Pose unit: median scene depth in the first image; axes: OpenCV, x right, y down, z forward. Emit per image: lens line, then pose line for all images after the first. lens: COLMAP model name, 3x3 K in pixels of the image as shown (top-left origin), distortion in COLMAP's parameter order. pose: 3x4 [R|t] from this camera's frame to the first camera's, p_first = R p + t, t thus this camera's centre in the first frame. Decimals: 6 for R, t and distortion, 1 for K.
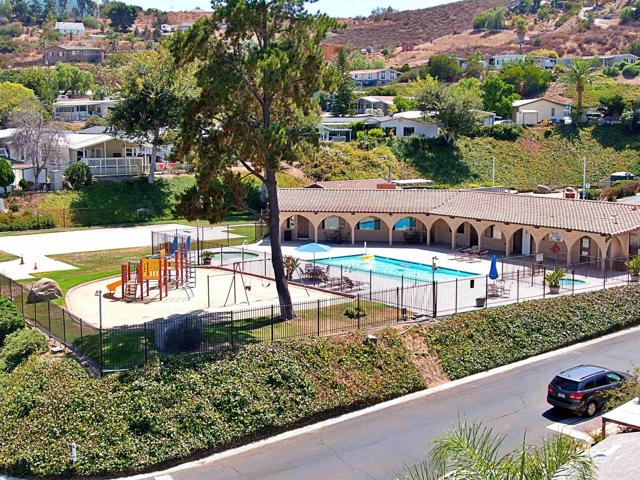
lens RADIAL K [[899.8, 0, 321.4], [0, 899.8, 234.0], [0, 0, 1]] dist [-0.022622, 0.000000]
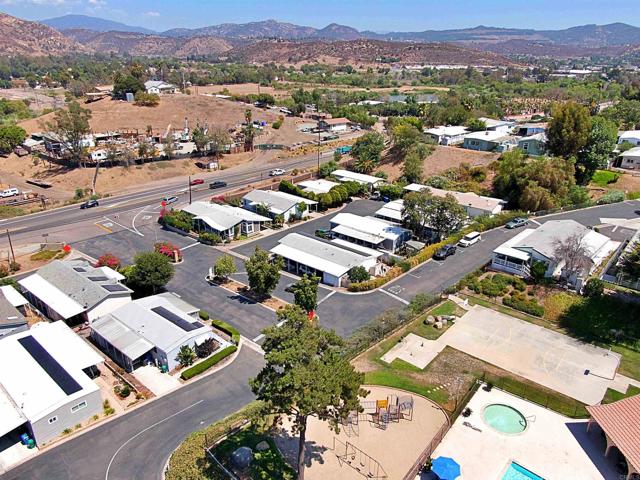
lens RADIAL K [[460.5, 0, 323.8], [0, 460.5, 242.7], [0, 0, 1]] dist [0.032674, -0.038974]
pose [[0.200263, 0.379137, -0.903410, 0.250336], [-0.137609, 0.923834, 0.357204, -0.284924], [0.970030, 0.052783, 0.237182, 0.316679]]
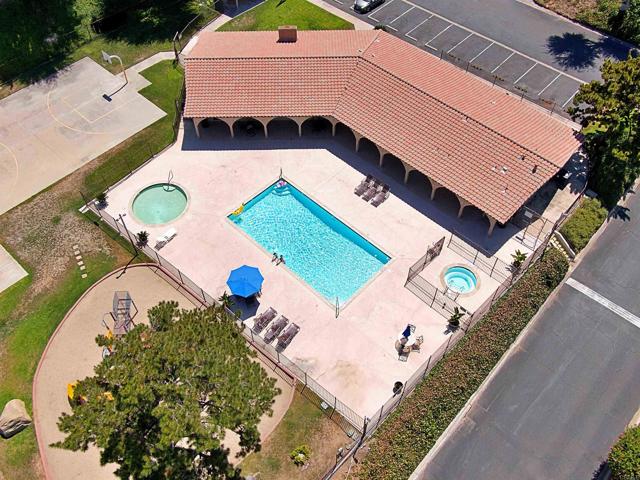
lens RADIAL K [[557.3, 0, 321.4], [0, 557.3, 240.6], [0, 0, 1]] dist [0.033923, -0.016257]
pose [[0.987052, -0.129619, 0.094489, 0.013590], [0.023585, 0.699947, 0.713805, -0.261686], [-0.158660, -0.702334, 0.693941, 0.279006]]
